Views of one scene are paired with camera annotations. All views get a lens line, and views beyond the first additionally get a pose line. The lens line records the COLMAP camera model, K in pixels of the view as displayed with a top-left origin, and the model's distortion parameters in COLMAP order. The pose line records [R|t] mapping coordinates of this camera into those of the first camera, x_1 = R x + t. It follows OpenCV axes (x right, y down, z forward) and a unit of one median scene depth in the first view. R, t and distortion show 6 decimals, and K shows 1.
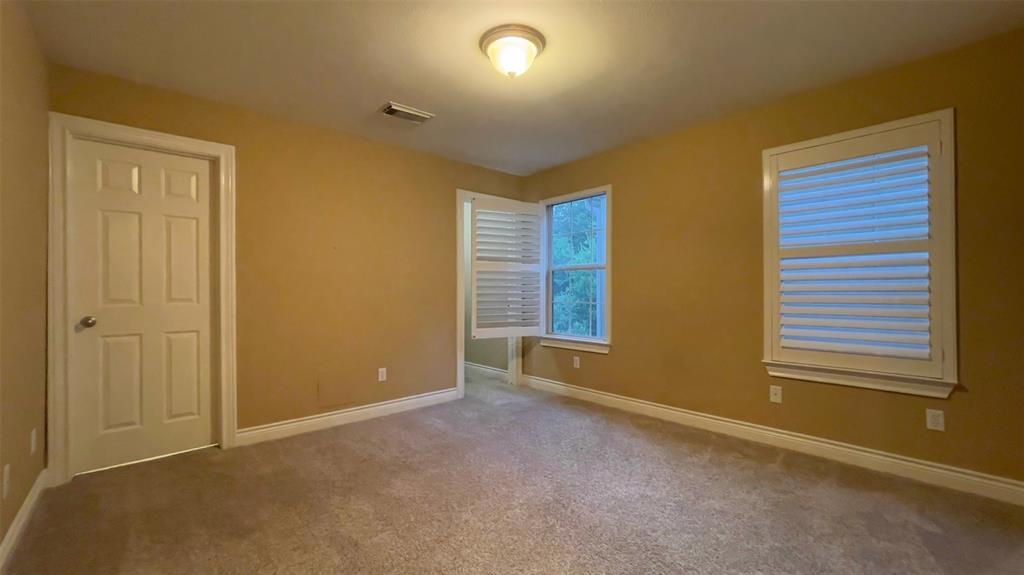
lens RADIAL K [[412.3, 0, 512.0], [0, 412.3, 287.5], [0, 0, 1]] dist [-0.002907, 0.004499]
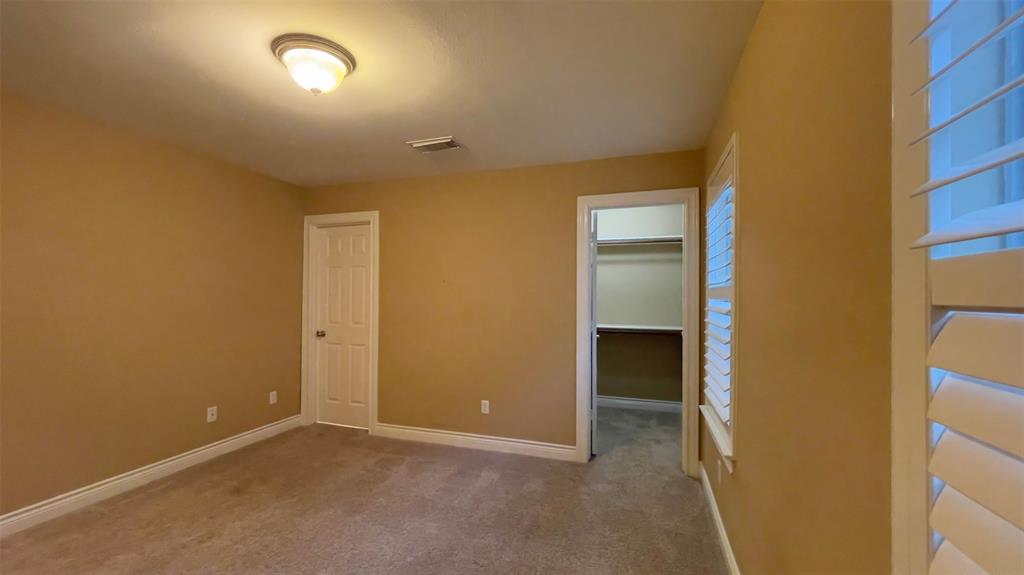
lens RADIAL K [[412.3, 0, 512.0], [0, 412.3, 287.5], [0, 0, 1]] dist [-0.002907, 0.004499]
pose [[0.500116, -0.041255, -0.864975, 0.723546], [-0.020433, 0.998024, -0.059415, -0.016457], [0.865718, 0.047388, 0.498285, 0.717105]]
